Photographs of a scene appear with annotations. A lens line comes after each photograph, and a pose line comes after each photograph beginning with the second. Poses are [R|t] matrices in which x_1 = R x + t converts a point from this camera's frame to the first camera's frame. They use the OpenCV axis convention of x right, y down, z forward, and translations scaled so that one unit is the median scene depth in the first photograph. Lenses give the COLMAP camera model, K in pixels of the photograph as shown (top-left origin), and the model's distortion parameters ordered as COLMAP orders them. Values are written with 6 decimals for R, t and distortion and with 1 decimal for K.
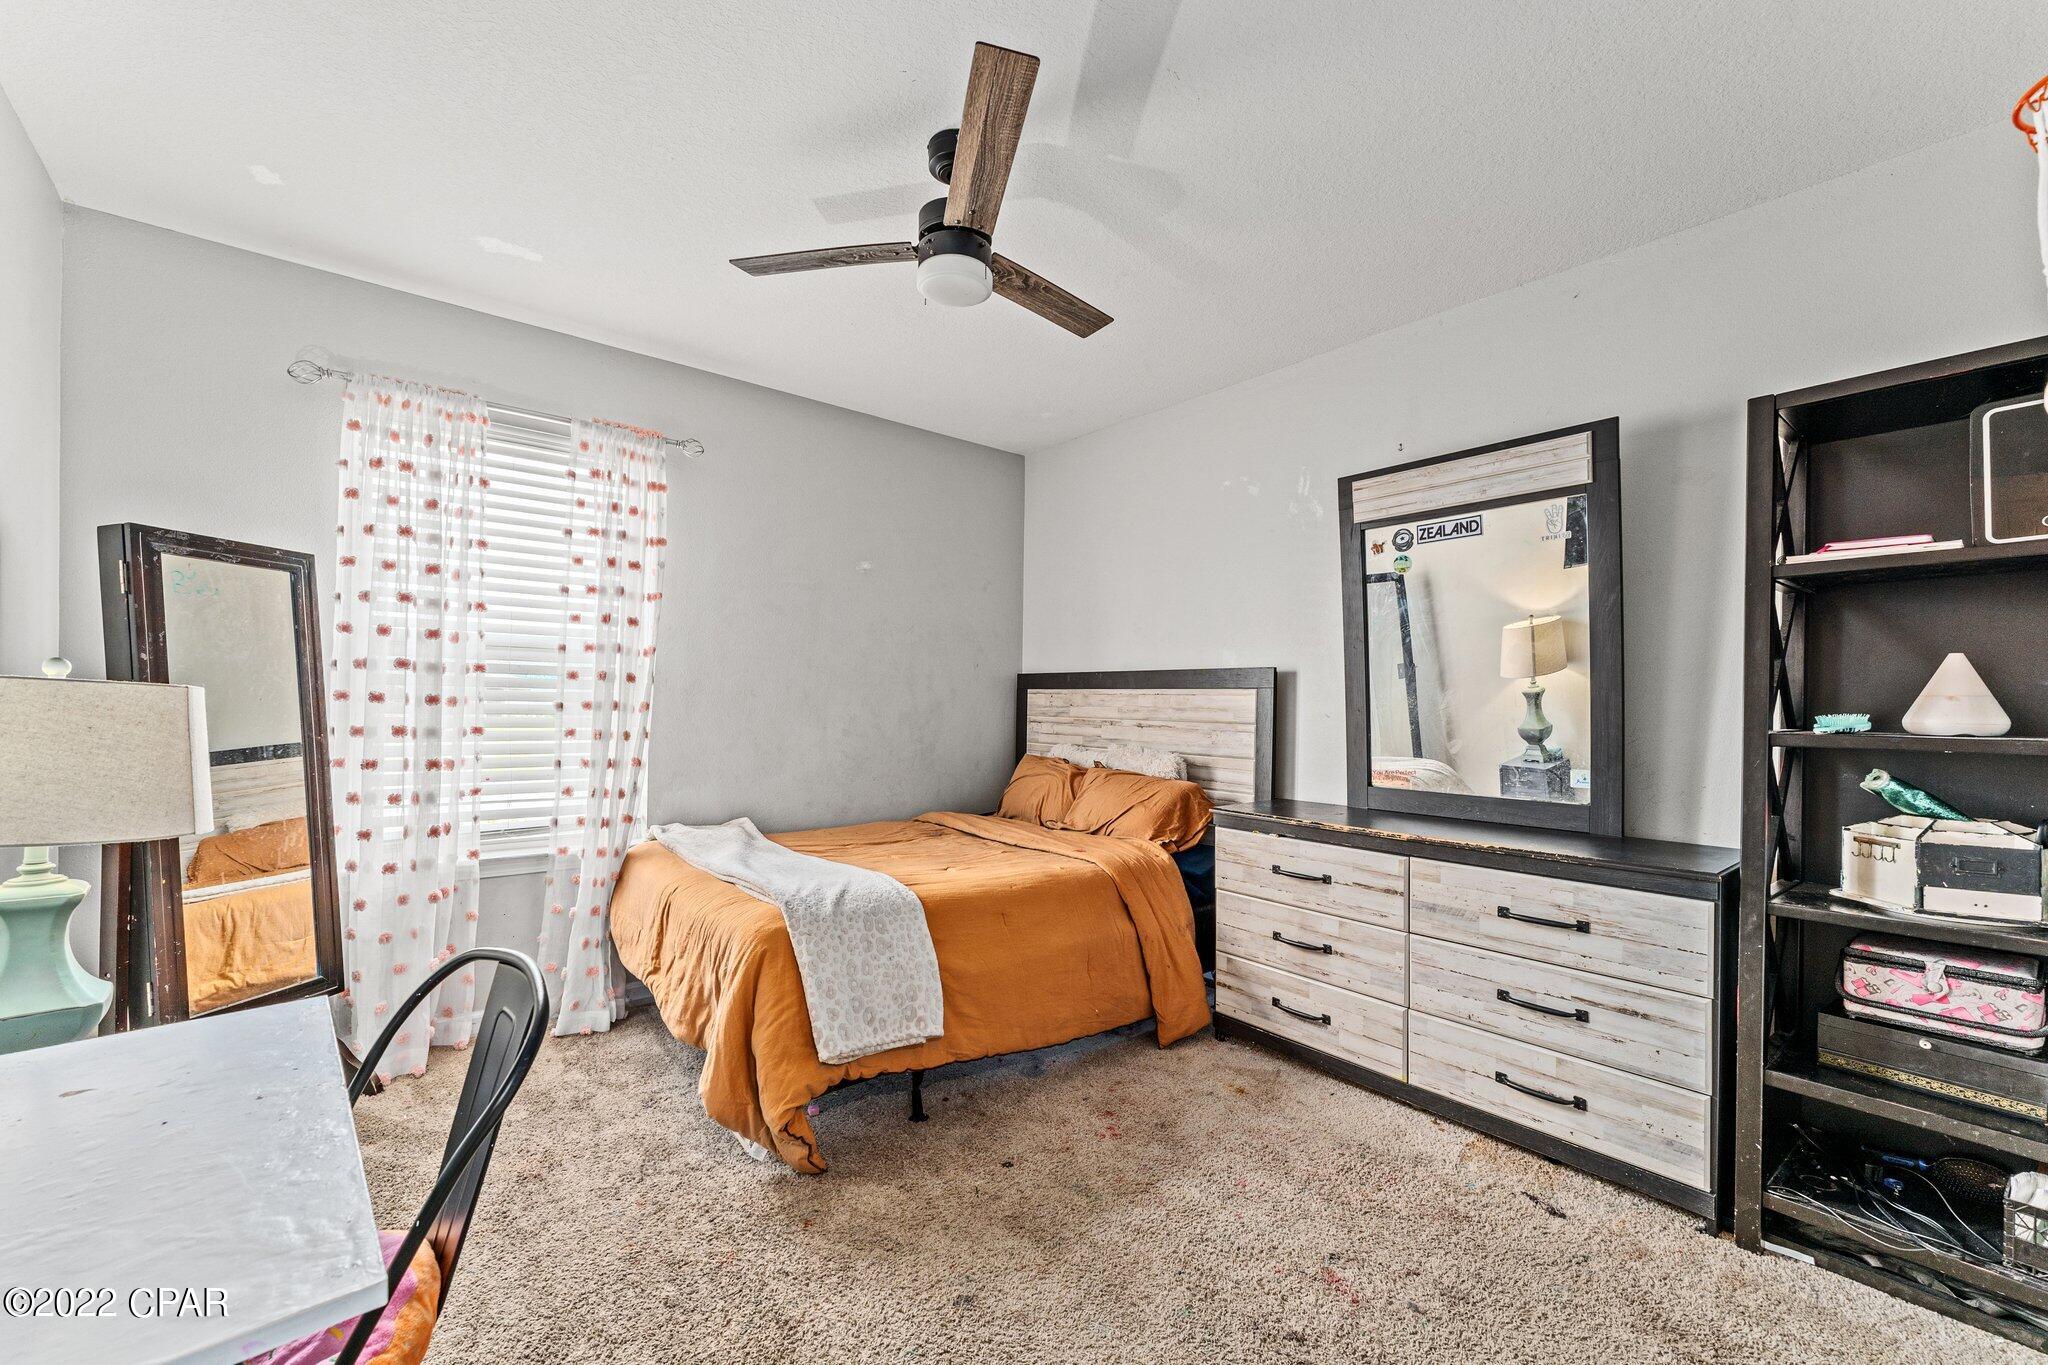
lens RADIAL K [[824.0, 0, 1017.1], [0, 824.0, 692.0], [0, 0, 1]] dist [0.002373, -0.000240]
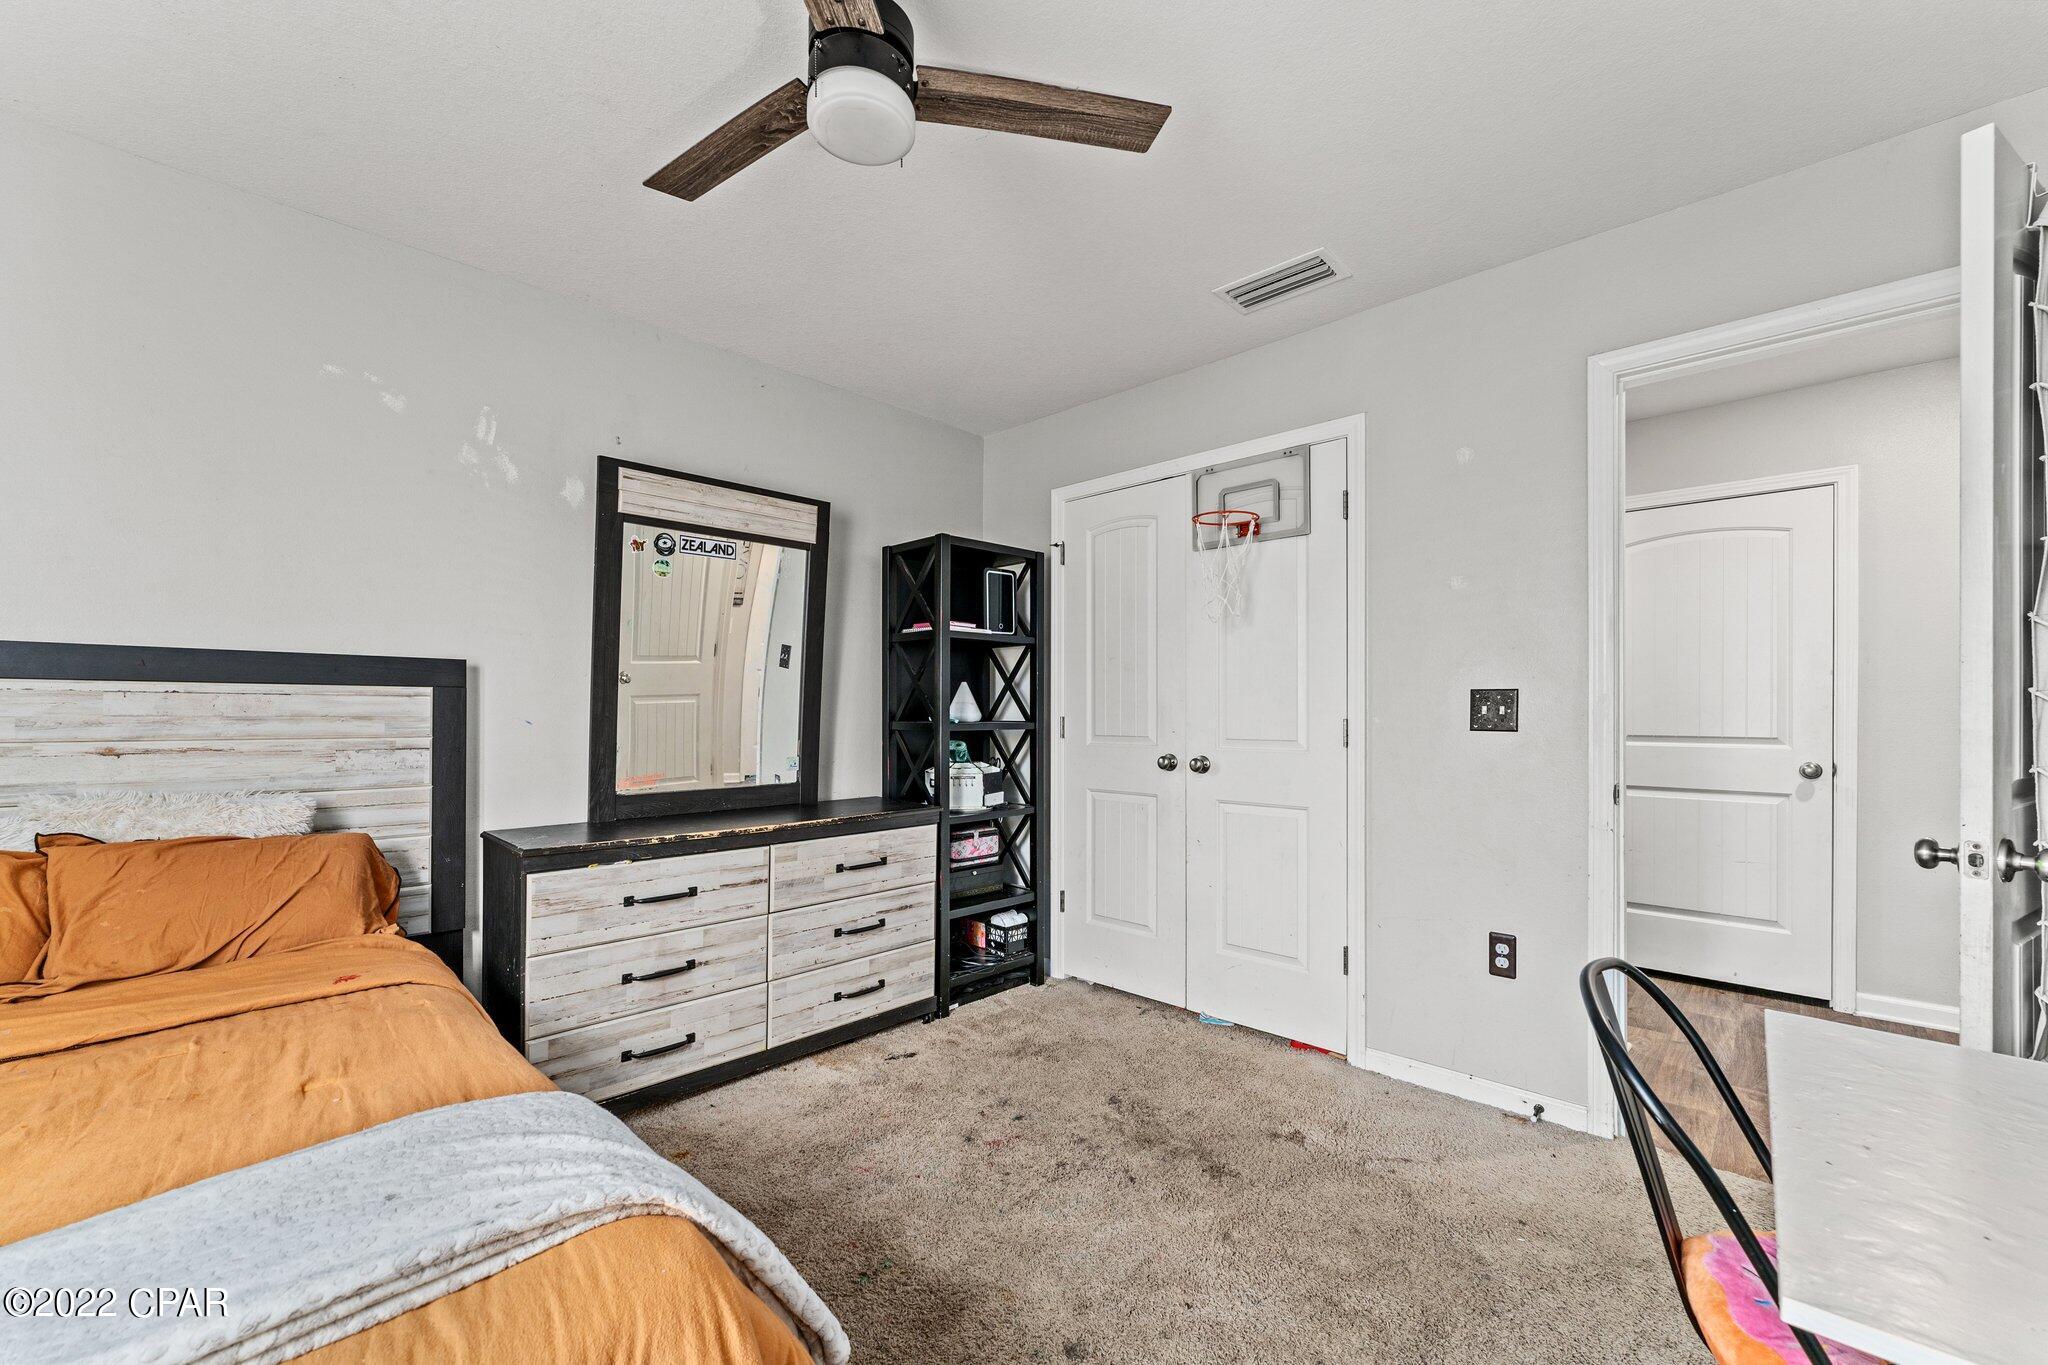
lens RADIAL K [[824.0, 0, 1017.1], [0, 824.0, 694.8], [0, 0, 1]] dist [0.002373, -0.000240]
pose [[-0.106210, 0.009148, 0.994302, -0.654314], [-0.014710, 0.999834, -0.010770, 0.003539], [-0.994235, -0.015770, -0.106057, 0.771822]]
